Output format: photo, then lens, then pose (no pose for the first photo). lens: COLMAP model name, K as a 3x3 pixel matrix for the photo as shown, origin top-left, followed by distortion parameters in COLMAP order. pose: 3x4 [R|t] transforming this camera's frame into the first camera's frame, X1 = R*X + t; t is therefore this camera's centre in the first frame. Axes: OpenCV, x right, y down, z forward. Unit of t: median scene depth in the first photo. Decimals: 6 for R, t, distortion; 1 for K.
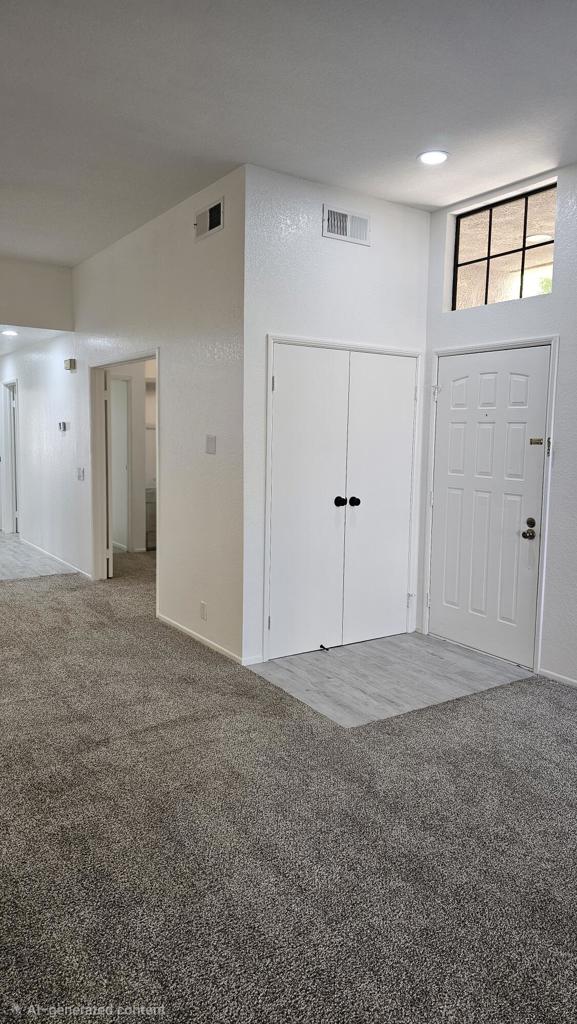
lens RADIAL K [[679.1, 0, 289.8], [0, 679.1, 495.0], [0, 0, 1]] dist [0.052833, -0.039315]
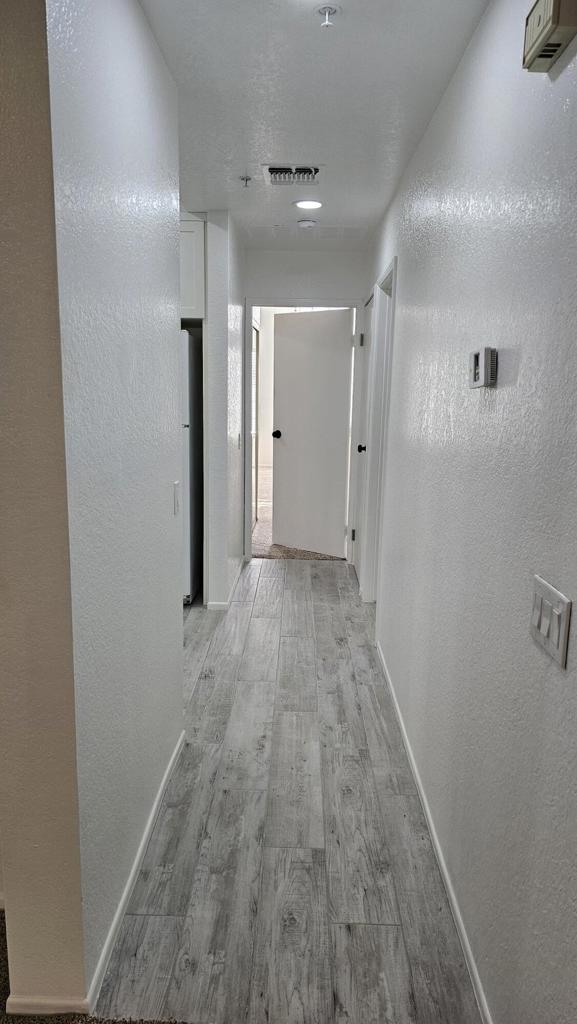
lens RADIAL K [[679.1, 0, 286.1], [0, 679.1, 517.6], [0, 0, 1]] dist [0.052833, -0.039315]
pose [[0.810384, 0.117000, -0.574098, -0.424639], [-0.064662, 0.991733, 0.110838, -0.122004], [0.582320, -0.052699, 0.811250, 1.317590]]
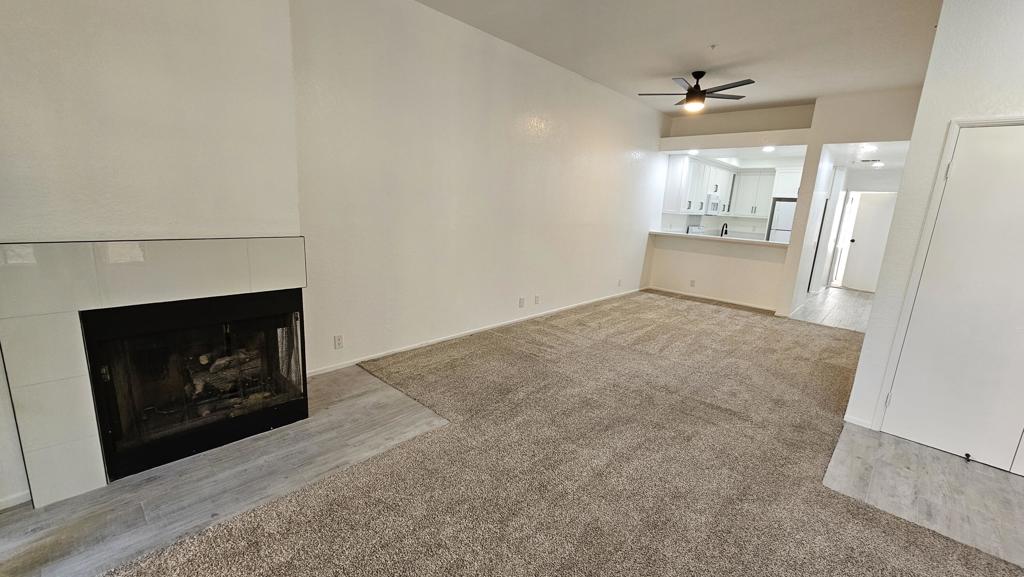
lens RADIAL K [[415.1, 0, 511.7], [0, 415.1, 291.0], [0, 0, 1]] dist [-0.001629, 0.000610]
pose [[0.219941, 0.202202, -0.954327, 0.443479], [-0.141119, 0.974587, 0.173971, -0.008895], [0.965252, 0.096410, 0.242886, 0.256794]]
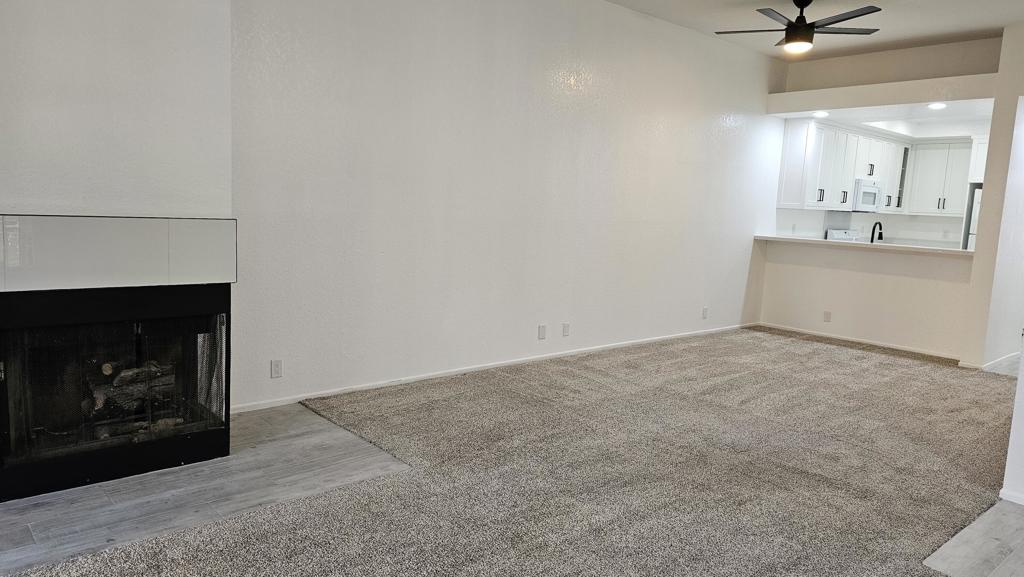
lens RADIAL K [[679.1, 0, 504.3], [0, 679.1, 282.1], [0, 0, 1]] dist [0.052833, -0.039315]
pose [[0.121346, 0.110711, -0.986417, 0.616363], [-0.139362, 0.985817, 0.093500, 0.014438], [0.982779, 0.126123, 0.135053, 0.311461]]
